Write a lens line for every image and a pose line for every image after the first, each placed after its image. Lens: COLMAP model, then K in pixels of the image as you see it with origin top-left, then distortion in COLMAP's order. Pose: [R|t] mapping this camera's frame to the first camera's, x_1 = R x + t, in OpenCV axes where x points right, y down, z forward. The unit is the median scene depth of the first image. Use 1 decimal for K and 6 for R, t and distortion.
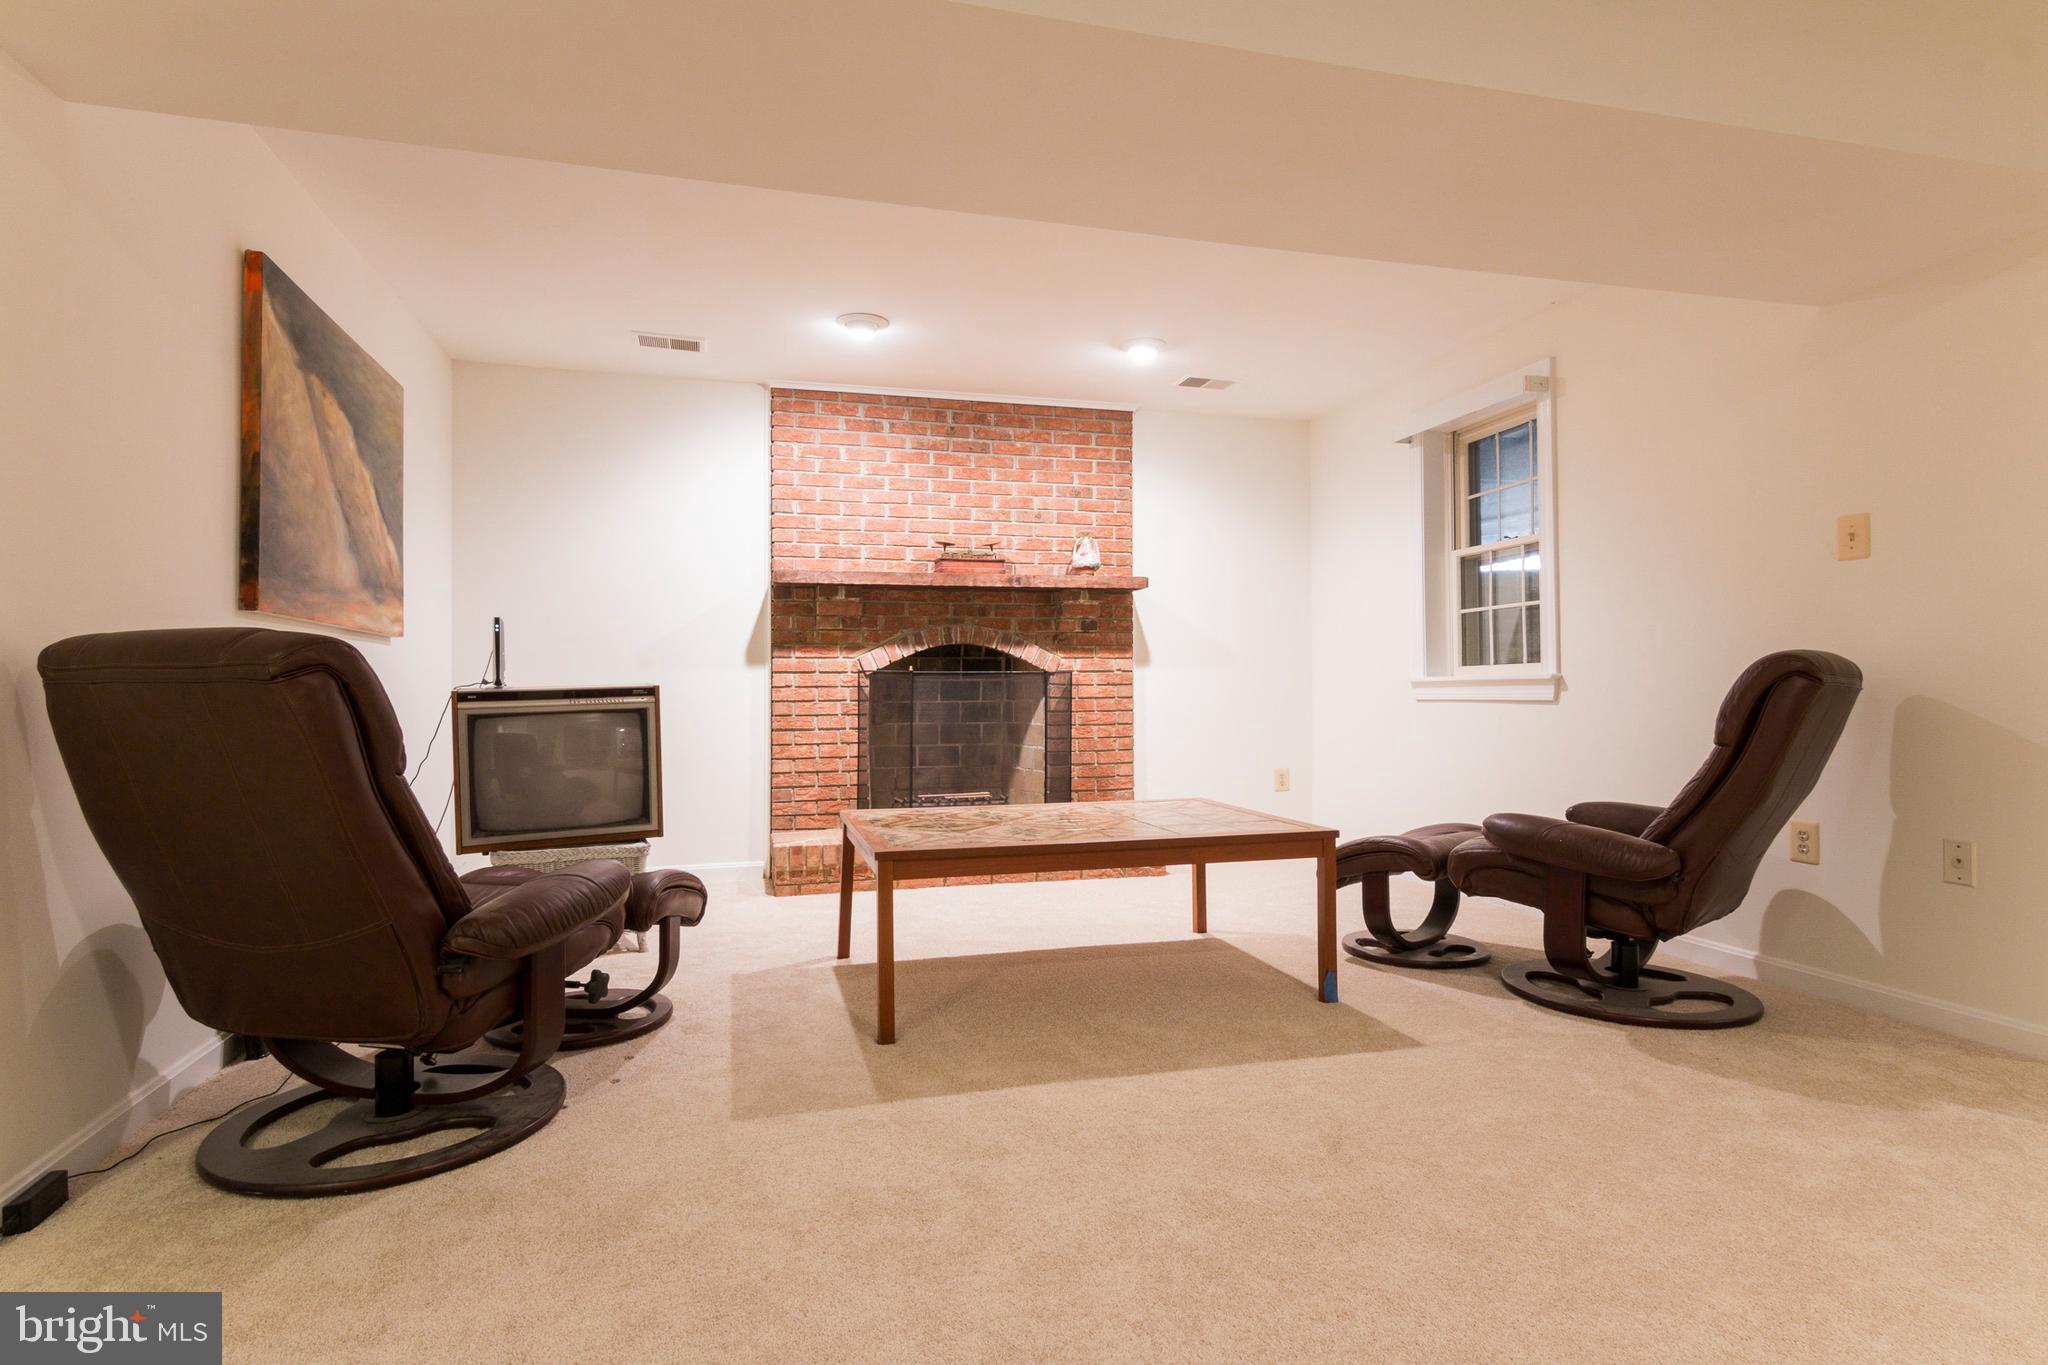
lens RADIAL K [[1053.5, 0, 1018.9], [0, 1053.5, 676.5], [0, 0, 1]] dist [0.033112, -0.025180]
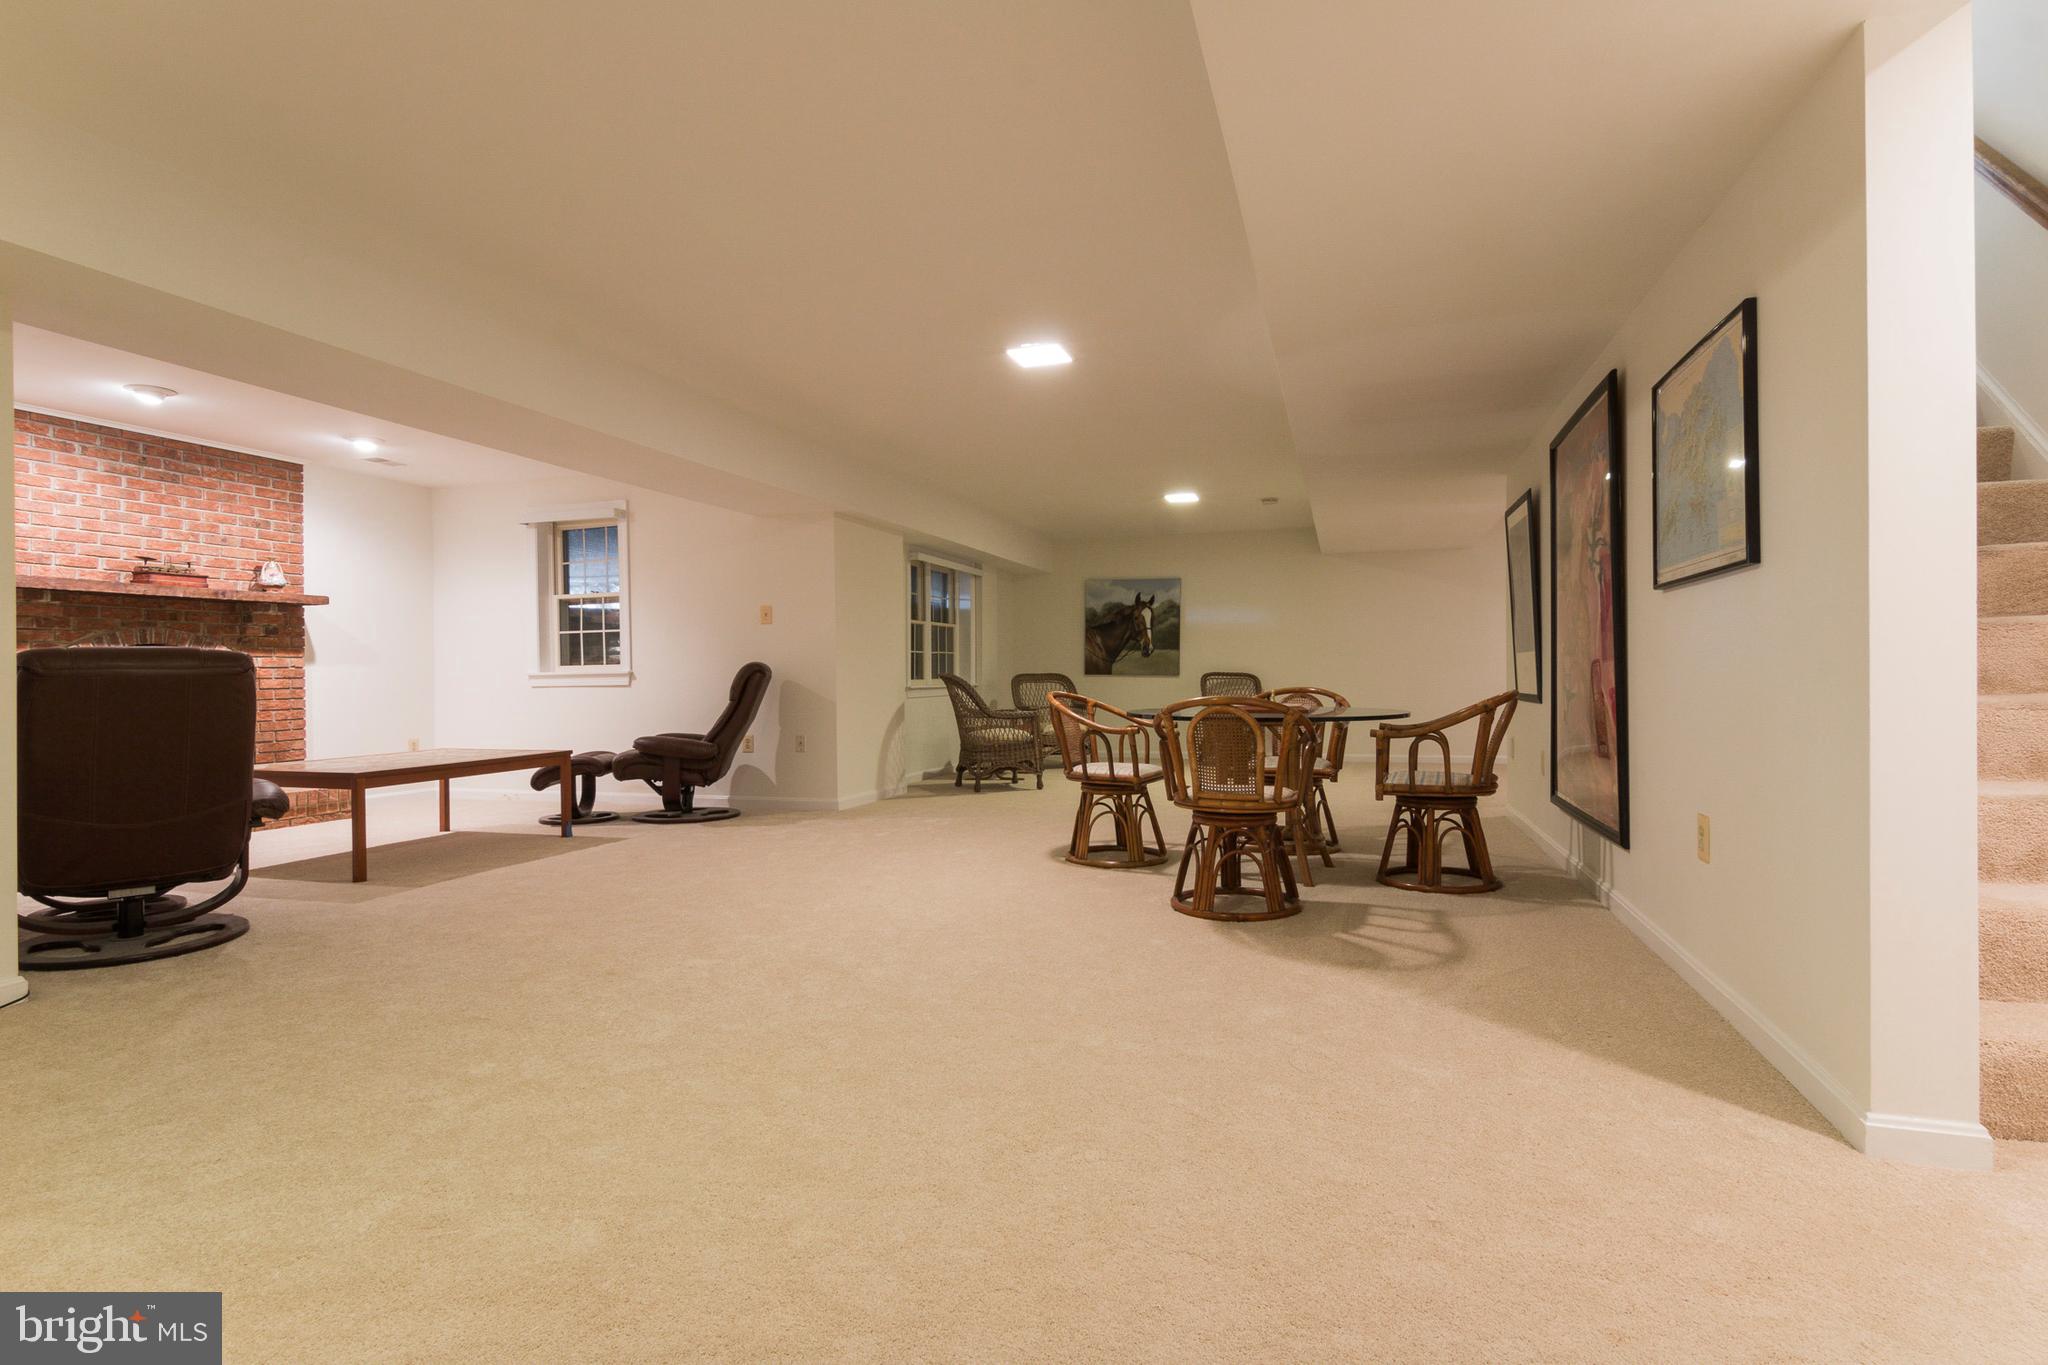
lens RADIAL K [[1031.8, 0, 1022.8], [0, 1031.8, 672.6], [0, 0, 1]] dist [-0.000552, -0.000218]
pose [[0.541547, 0.001460, 0.840669, -0.503073], [-0.001431, 0.999999, -0.000815, 0.000771], [-0.840669, -0.000762, 0.541548, -0.438931]]
